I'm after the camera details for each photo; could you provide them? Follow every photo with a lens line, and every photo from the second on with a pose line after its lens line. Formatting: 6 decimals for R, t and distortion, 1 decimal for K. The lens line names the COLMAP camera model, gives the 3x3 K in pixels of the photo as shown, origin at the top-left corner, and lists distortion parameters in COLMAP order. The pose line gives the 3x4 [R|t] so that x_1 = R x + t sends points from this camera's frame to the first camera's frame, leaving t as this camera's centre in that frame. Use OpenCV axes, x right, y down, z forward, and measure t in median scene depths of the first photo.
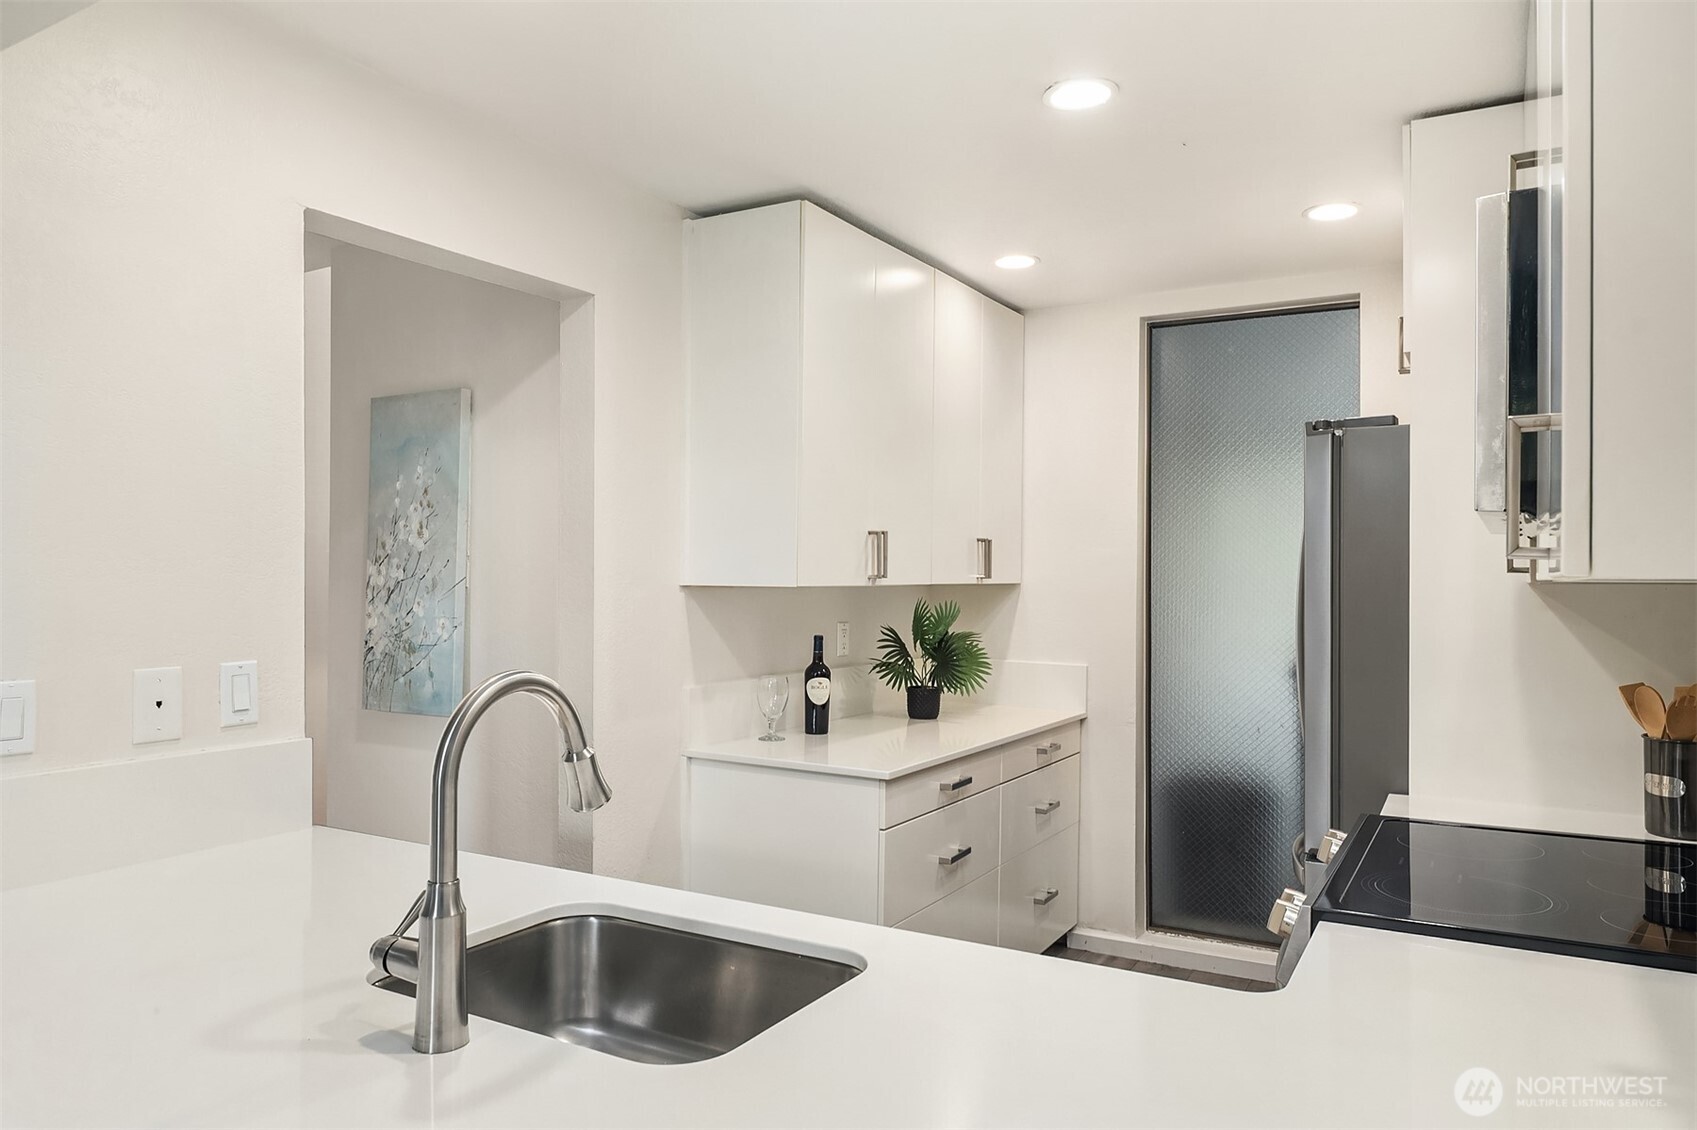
lens RADIAL K [[1120.6, 0, 847.0], [0, 1120.6, 564.3], [0, 0, 1]] dist [0.000383, -0.001312]
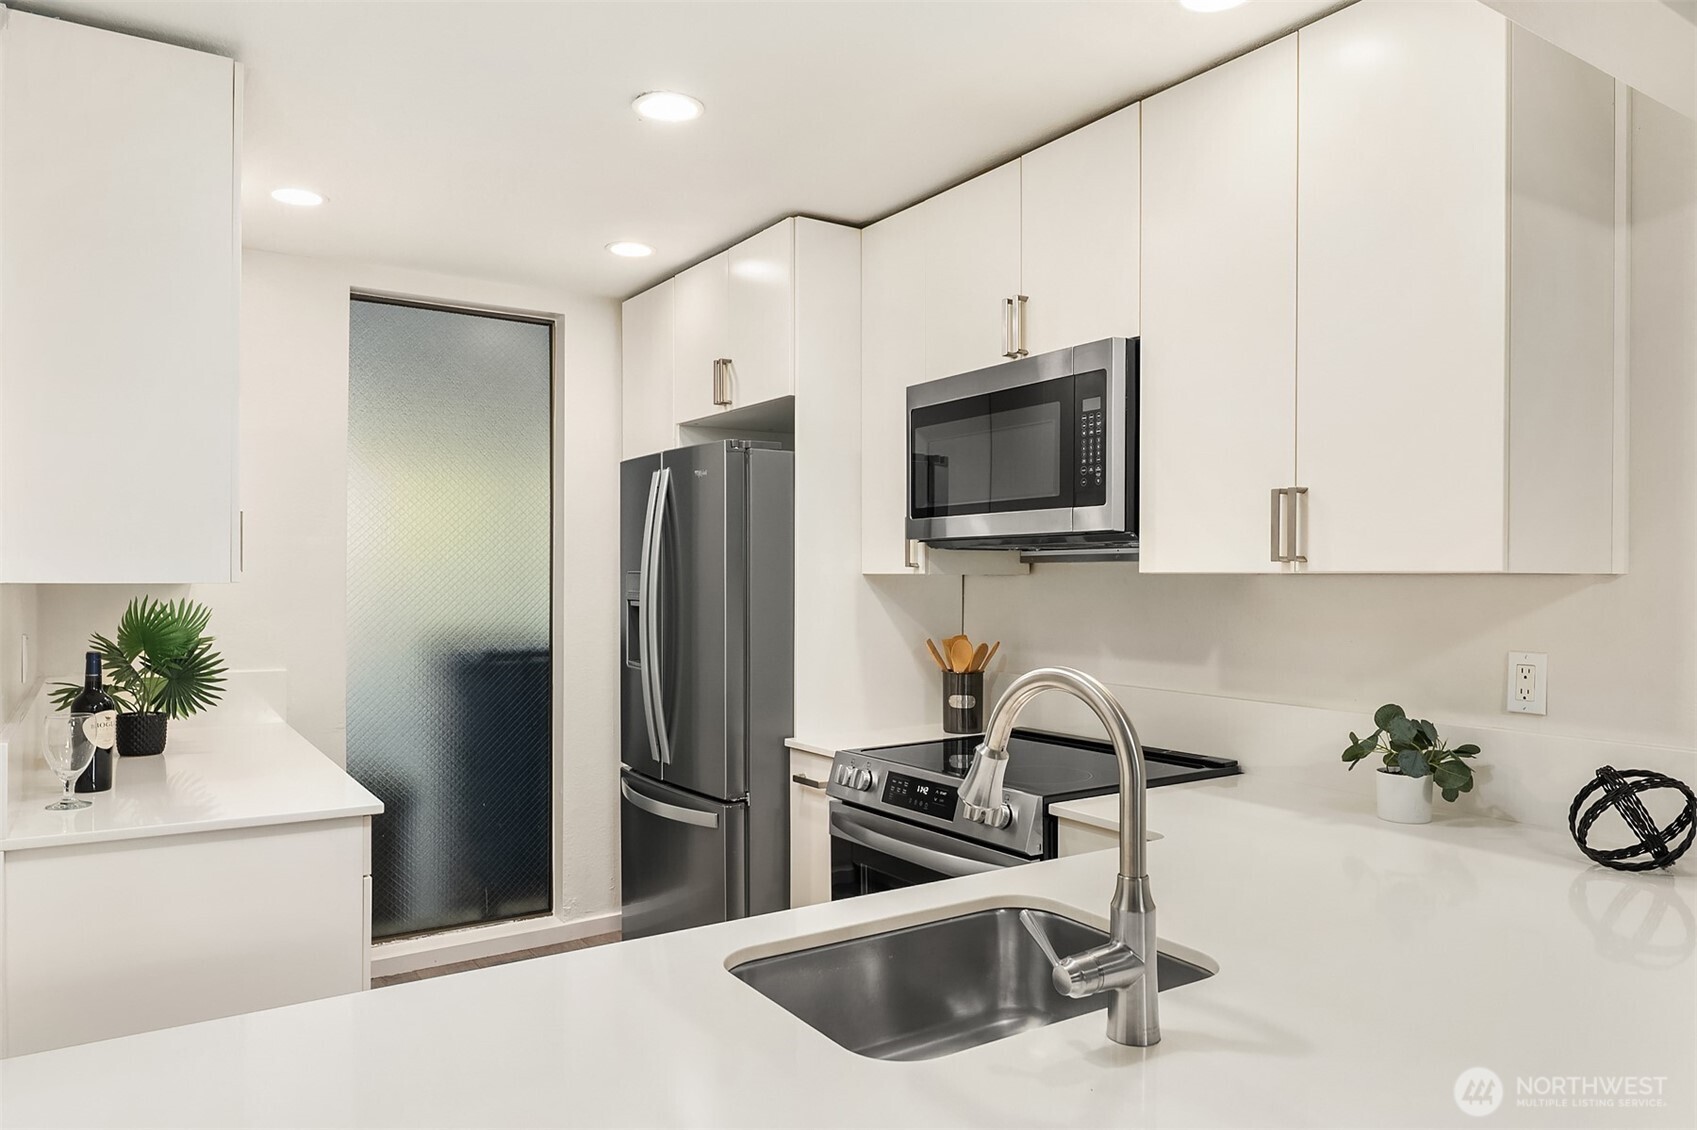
lens RADIAL K [[1120.6, 0, 847.2], [0, 1120.6, 572.4], [0, 0, 1]] dist [0.000383, -0.001312]
pose [[0.434786, 0.000145, 0.900534, -0.498916], [-0.012430, 0.999906, 0.005841, 0.004016], [-0.900448, -0.013733, 0.434746, 0.291459]]
